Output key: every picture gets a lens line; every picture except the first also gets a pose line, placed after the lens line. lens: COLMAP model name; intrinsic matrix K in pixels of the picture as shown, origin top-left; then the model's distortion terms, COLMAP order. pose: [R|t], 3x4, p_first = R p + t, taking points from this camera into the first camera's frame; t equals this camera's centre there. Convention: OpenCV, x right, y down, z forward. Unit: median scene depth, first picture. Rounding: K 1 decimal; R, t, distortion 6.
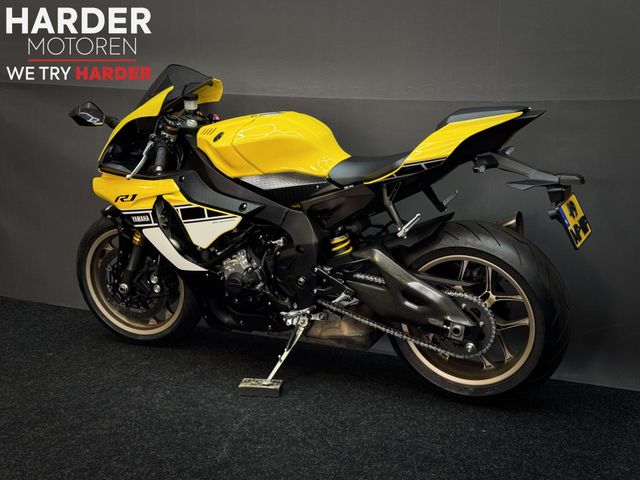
lens RADIAL K [[1002.9, 0, 307.8], [0, 1002.9, 240.8], [0, 0, 1]] dist [0.094304, -0.066282]
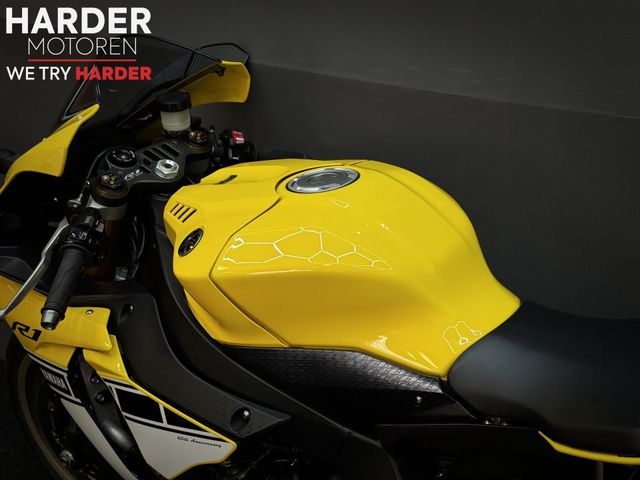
lens RADIAL K [[1002.9, 0, 307.8], [0, 1002.9, 240.8], [0, 0, 1]] dist [0.094304, -0.066282]
pose [[0.978955, 0.053482, -0.196946, 0.038621], [-0.018438, 0.984282, 0.175637, -0.173883], [0.203243, -0.168310, 0.964554, 0.601580]]
